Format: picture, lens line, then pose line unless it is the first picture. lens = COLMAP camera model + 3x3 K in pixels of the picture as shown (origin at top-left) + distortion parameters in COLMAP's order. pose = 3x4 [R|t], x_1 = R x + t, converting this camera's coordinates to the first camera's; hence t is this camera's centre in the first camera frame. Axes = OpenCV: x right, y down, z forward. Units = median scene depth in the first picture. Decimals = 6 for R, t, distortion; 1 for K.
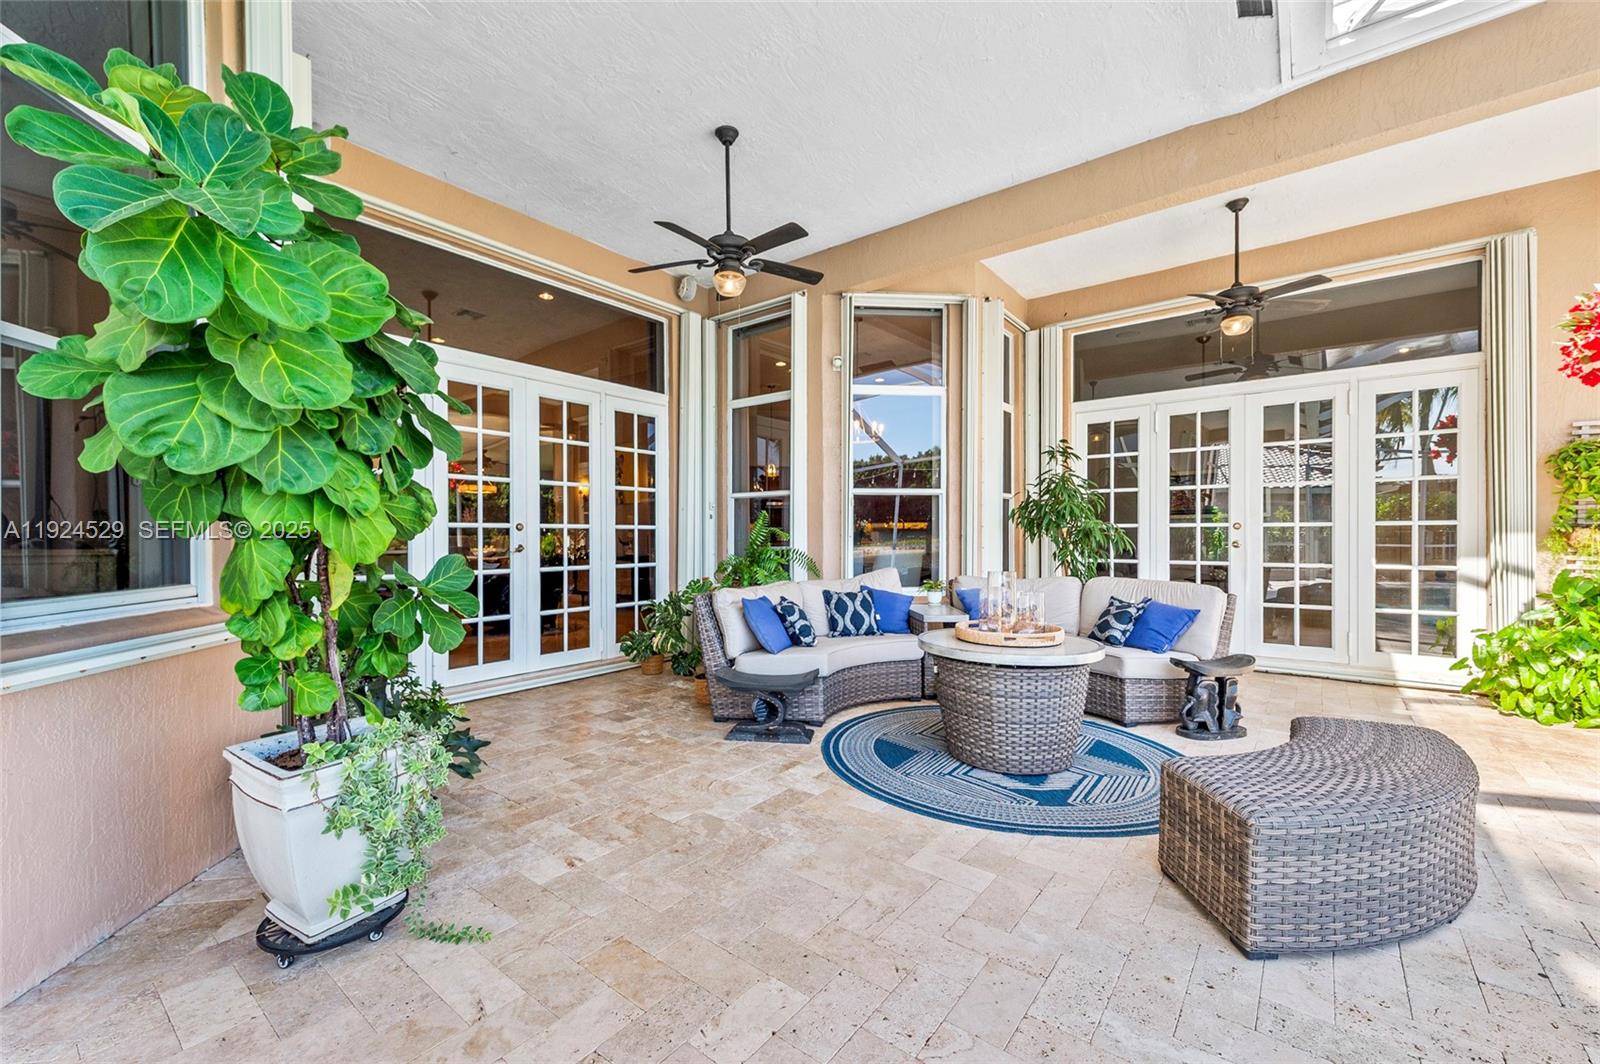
lens RADIAL K [[635.2, 0, 800.0], [0, 635.2, 532.0], [0, 0, 1]] dist [-0.000019, -0.000021]
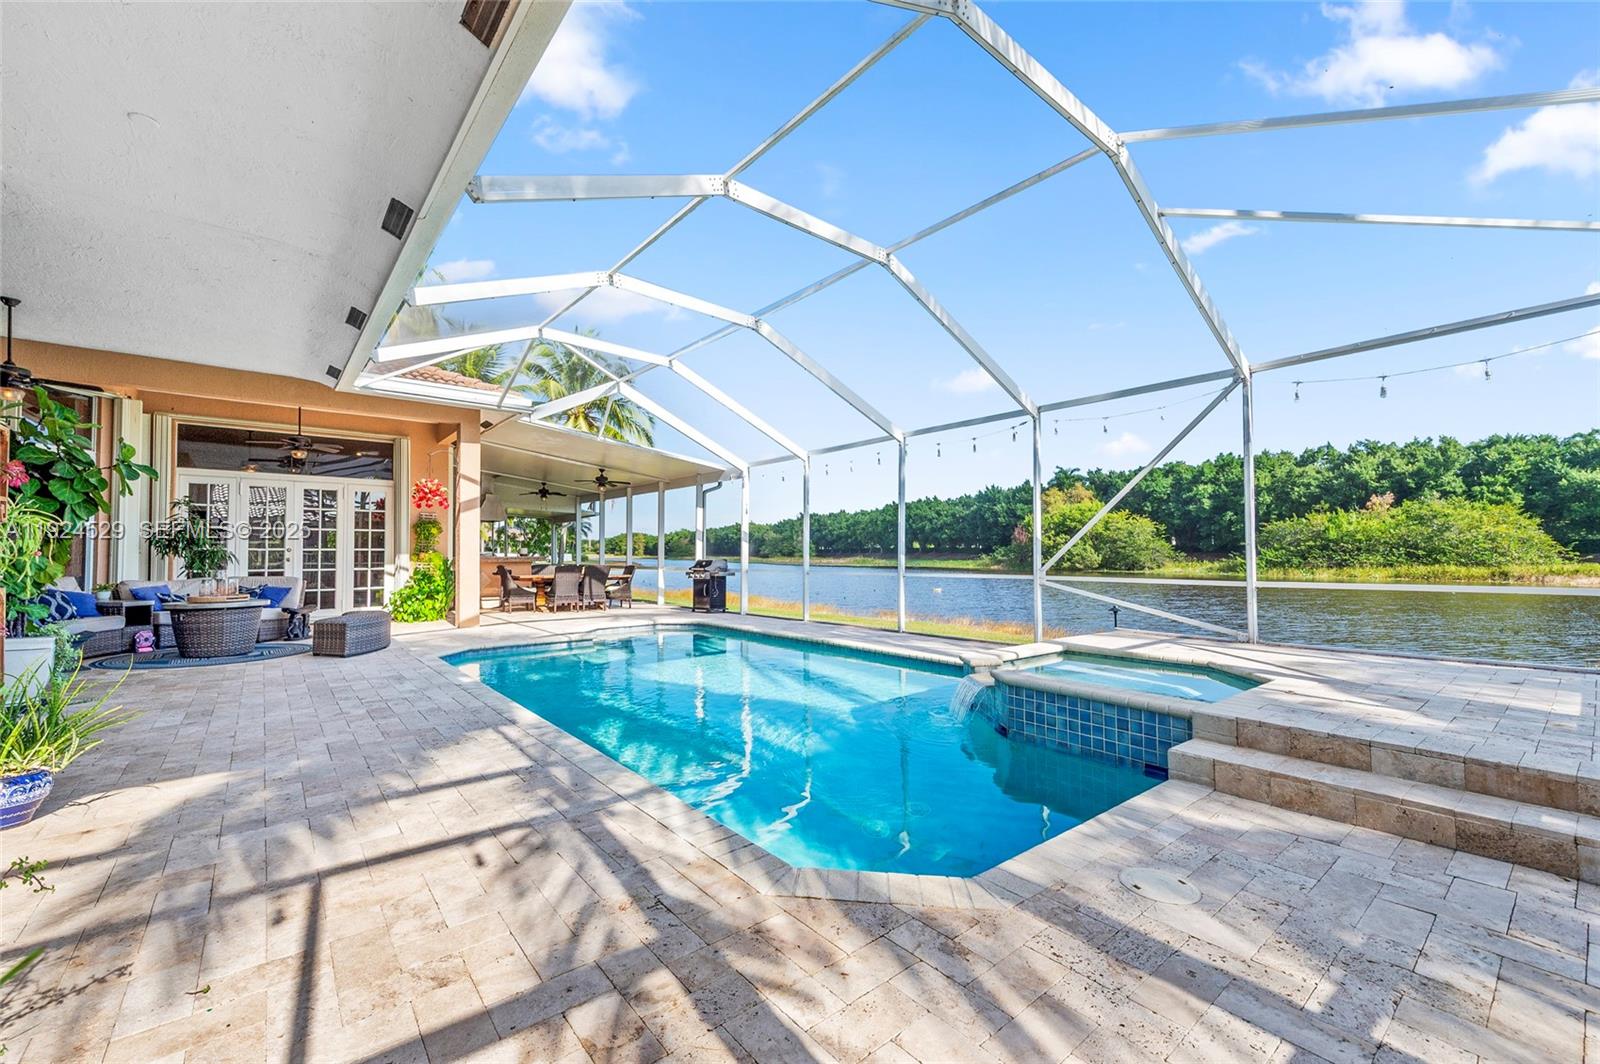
lens RADIAL K [[648.5, 0, 769.3], [0, 648.5, 546.9], [0, 0, 1]] dist [0.015094, -0.000067]
pose [[0.222910, 0.014015, 0.974738, -1.057976], [0.002331, 0.999886, -0.014910, 0.016036], [-0.974836, 0.005595, 0.222852, -0.981993]]
